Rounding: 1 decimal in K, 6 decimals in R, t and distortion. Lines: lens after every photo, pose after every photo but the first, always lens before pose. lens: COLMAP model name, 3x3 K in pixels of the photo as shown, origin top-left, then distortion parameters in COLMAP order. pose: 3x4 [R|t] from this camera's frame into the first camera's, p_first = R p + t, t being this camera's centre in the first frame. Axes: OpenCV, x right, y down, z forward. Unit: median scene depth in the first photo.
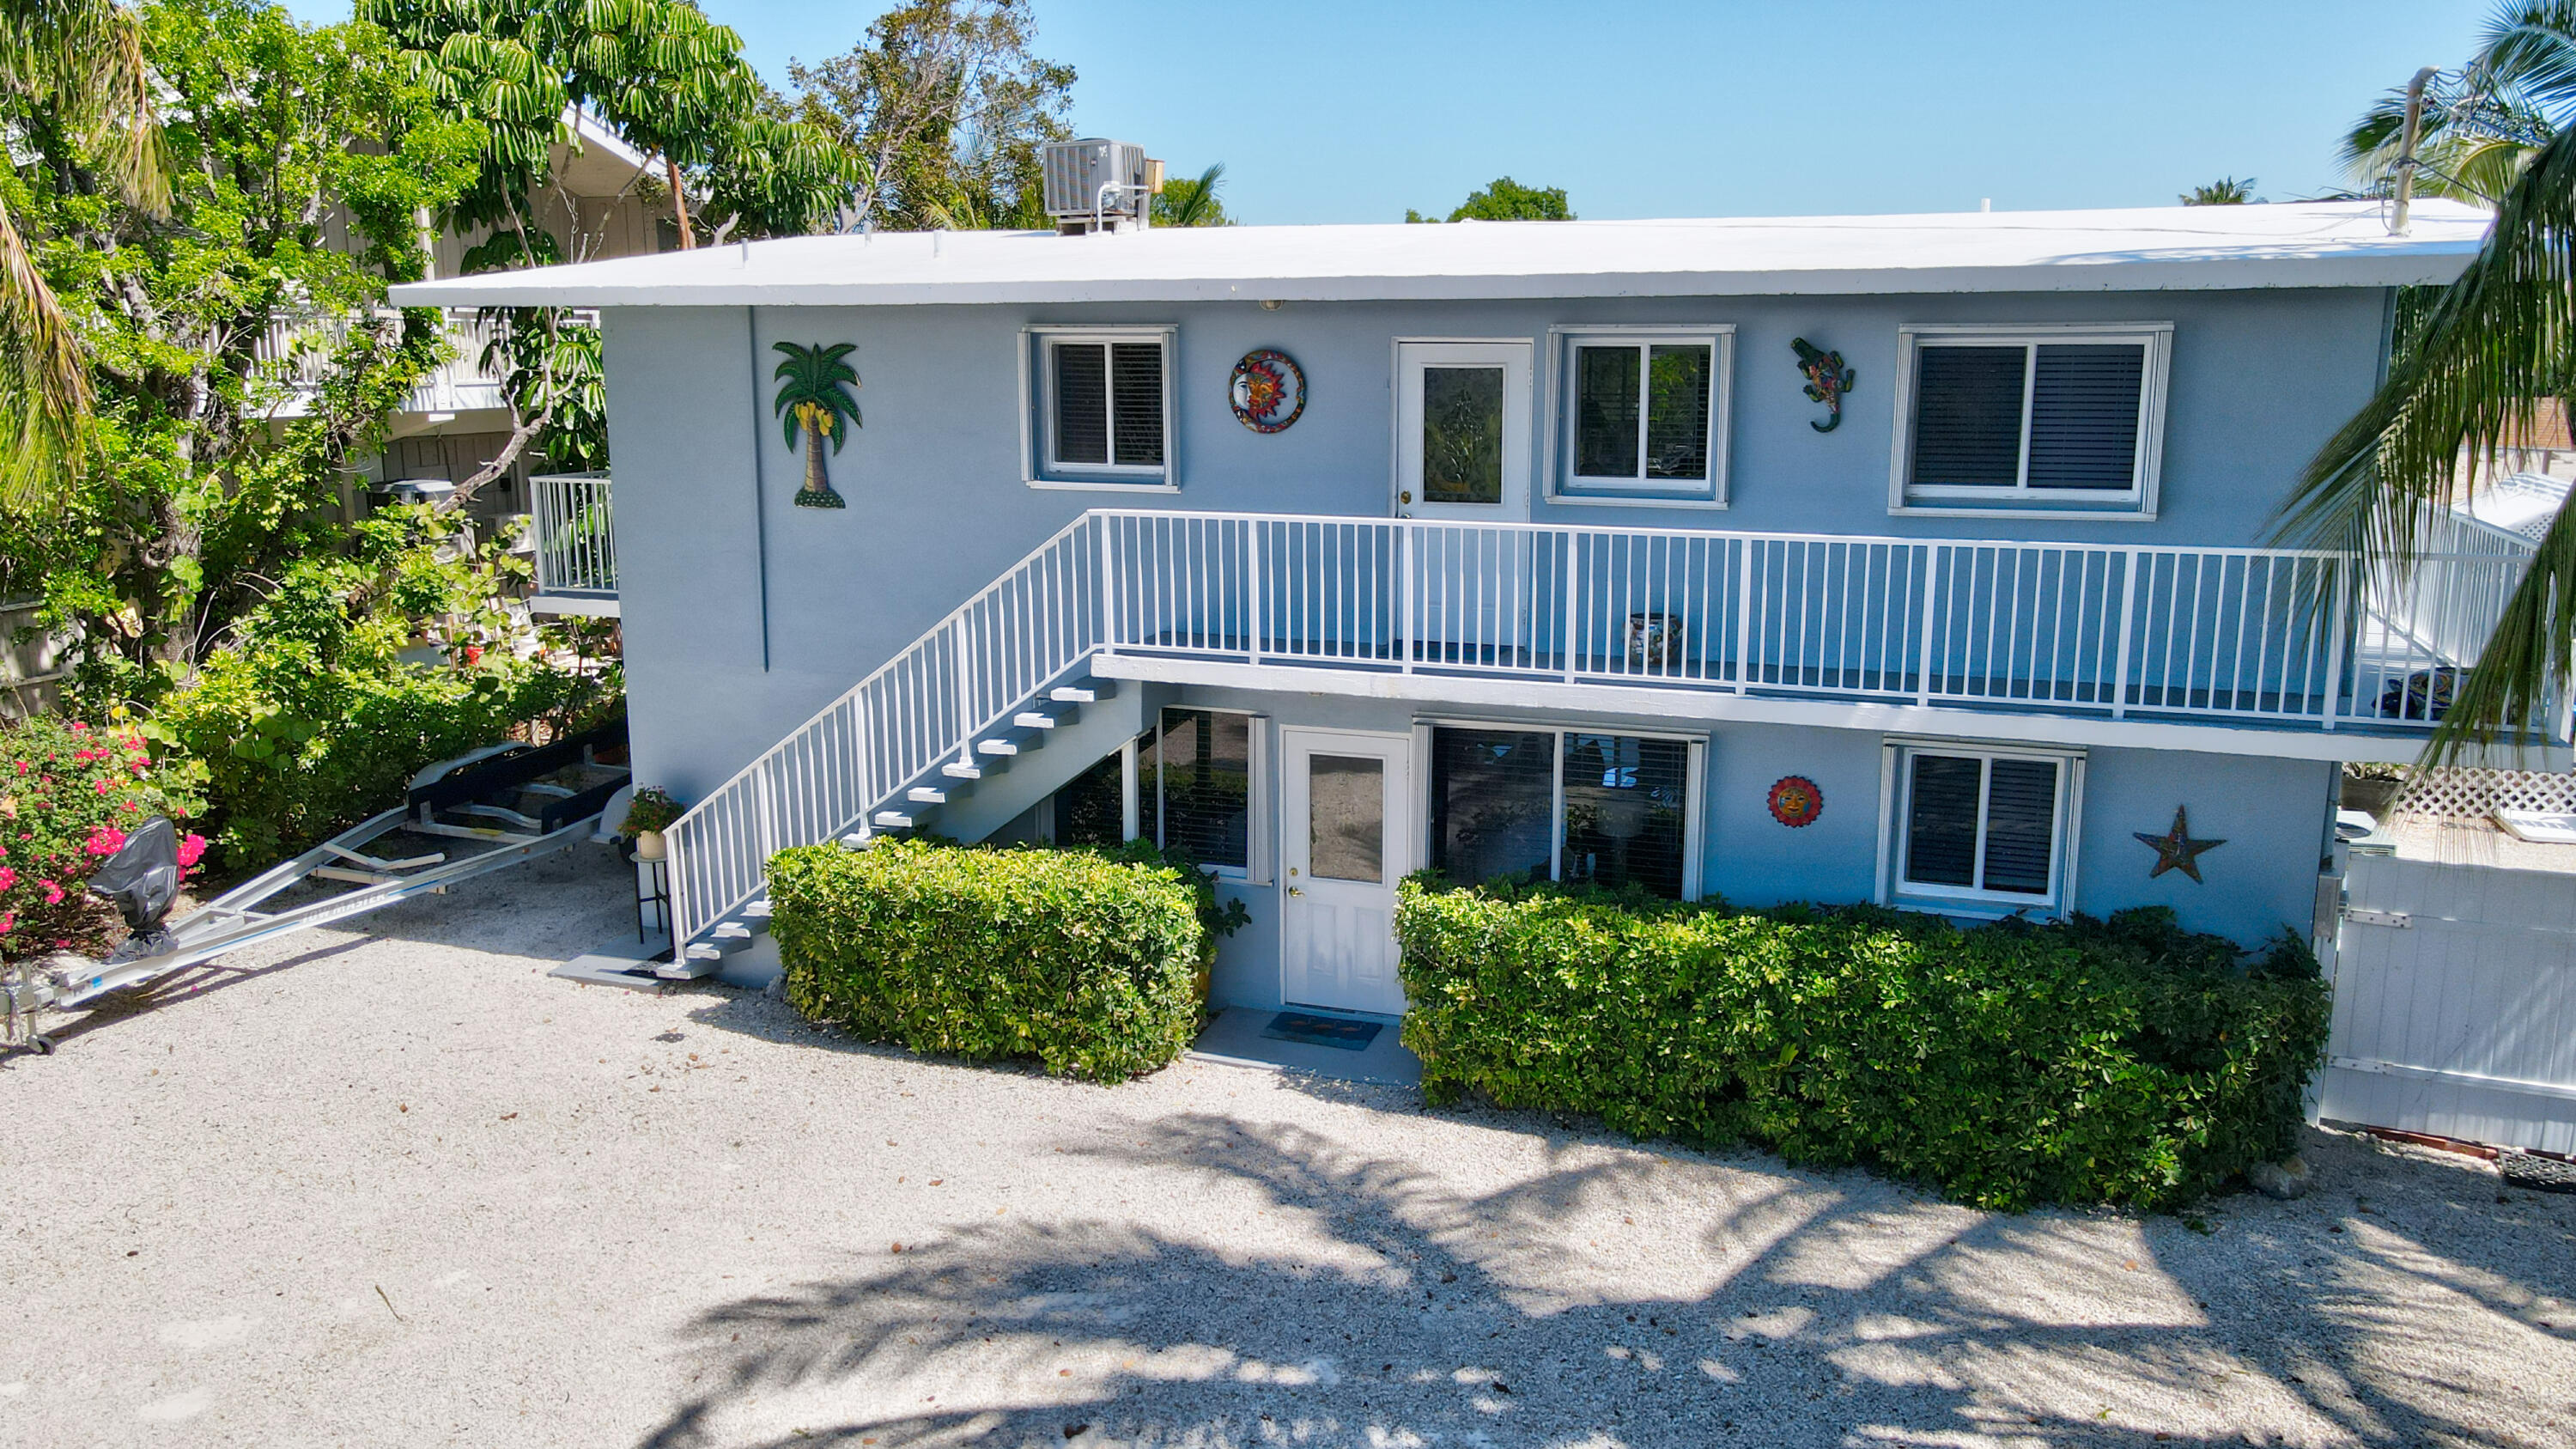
lens RADIAL K [[1830.2, 0, 1295.3], [0, 1830.2, 716.1], [0, 0, 1]] dist [0.008089, 0.018059]
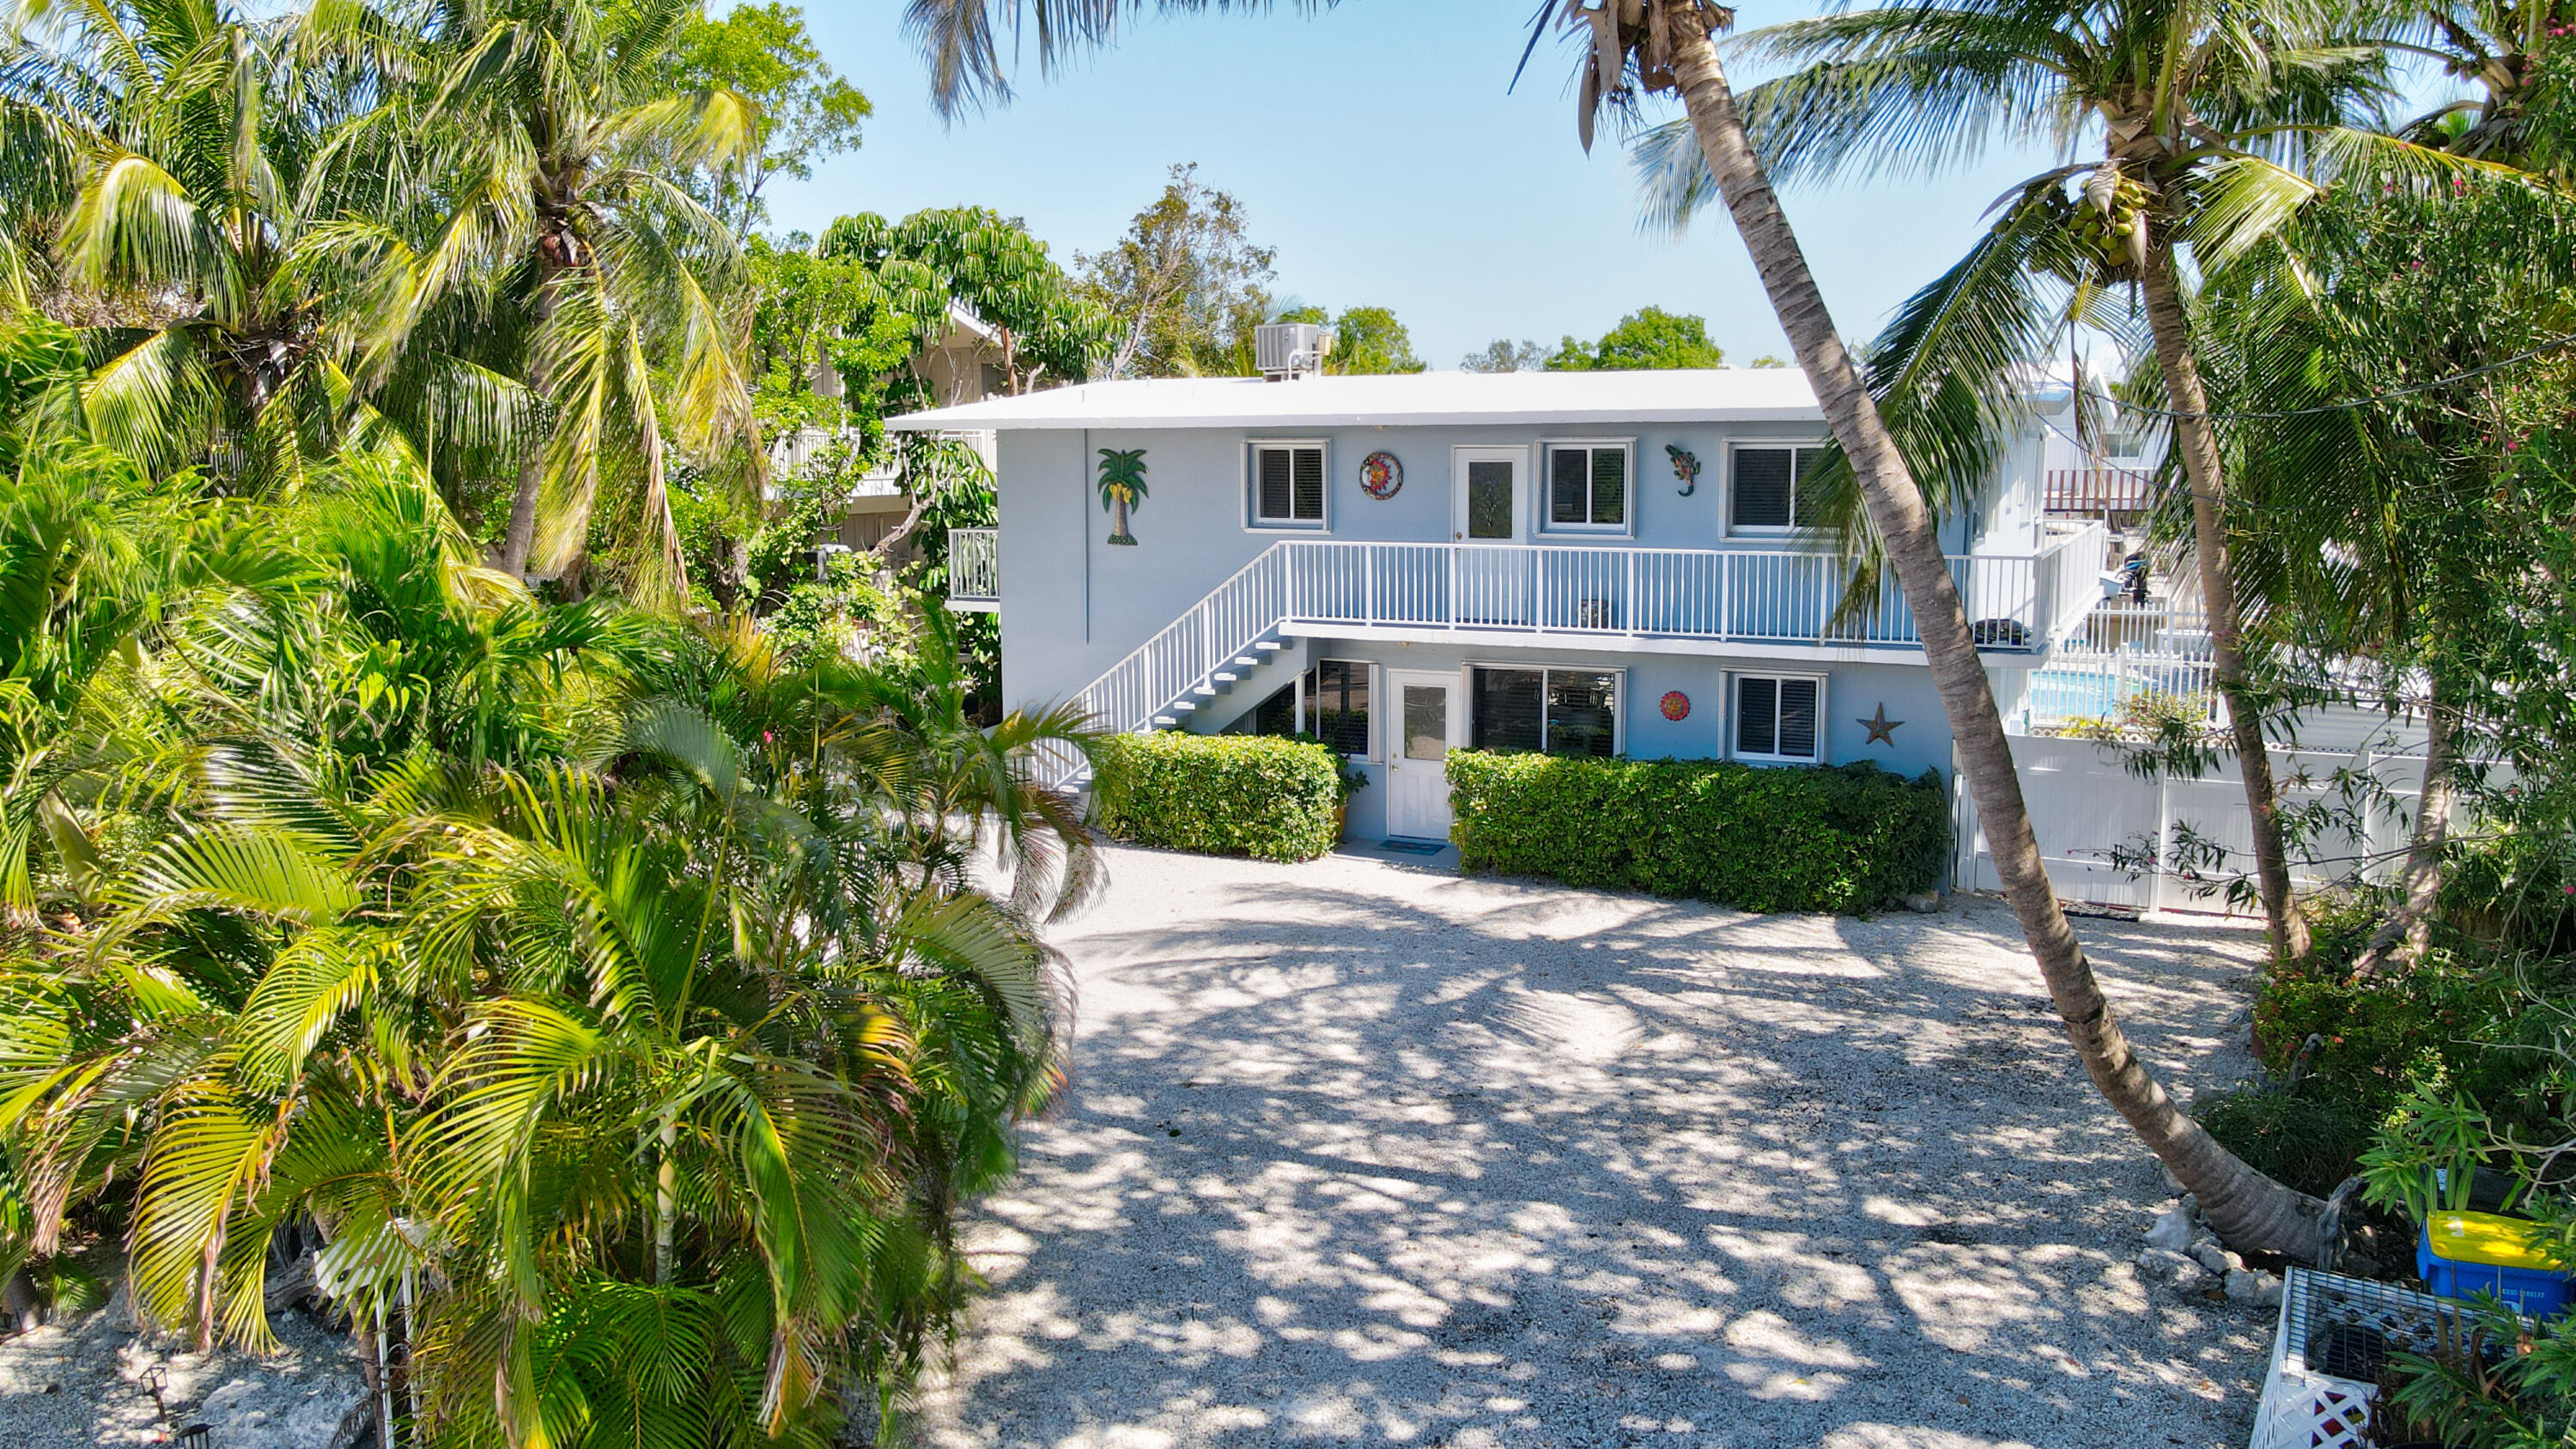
lens RADIAL K [[1830.2, 0, 1315.0], [0, 1830.2, 724.9], [0, 0, 1]] dist [0.008089, 0.018059]
pose [[0.995490, 0.011380, -0.094178, 0.090927], [-0.016325, 0.998518, -0.051907, 0.155634], [0.093448, 0.053211, 0.994201, -0.749830]]
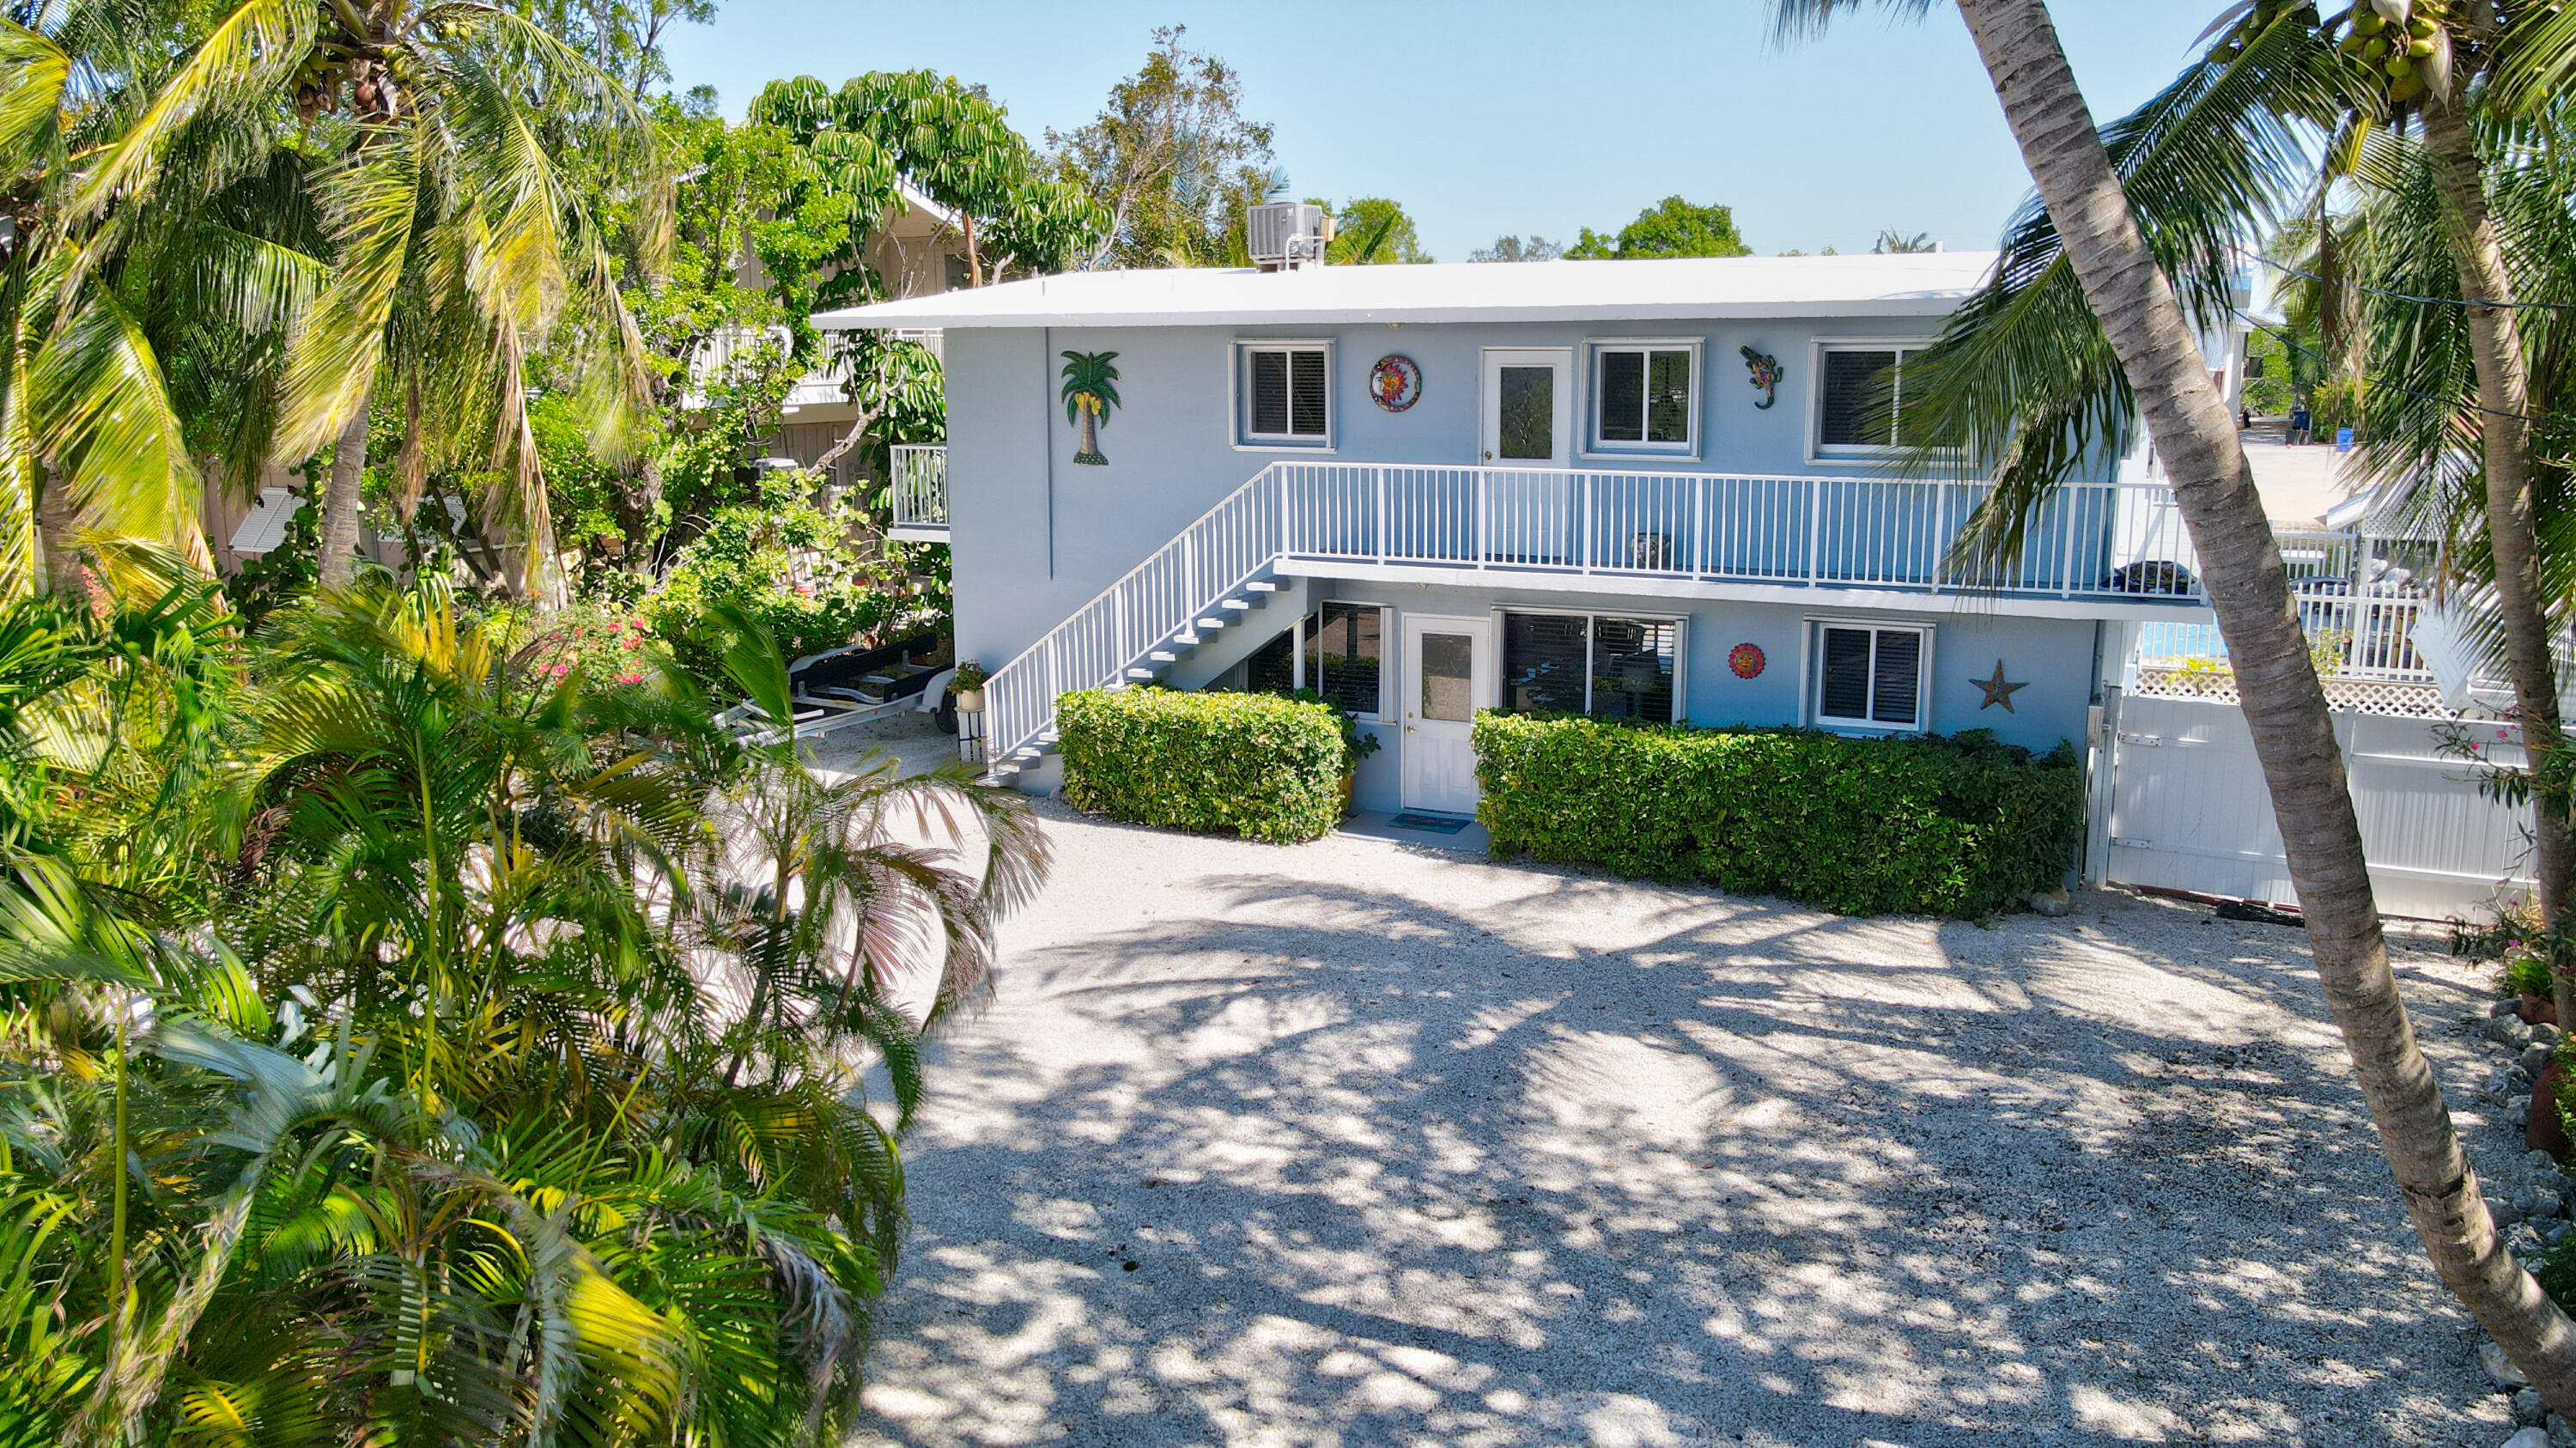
lens RADIAL K [[1830.1, 0, 1309.4], [0, 1830.1, 726.9], [0, 0, 1]] dist [0.008089, 0.018059]
pose [[0.995151, 0.016805, -0.096910, 0.064088], [-0.016692, 0.999859, 0.001982, 0.098733], [0.096930, -0.000355, 0.995291, -0.481275]]
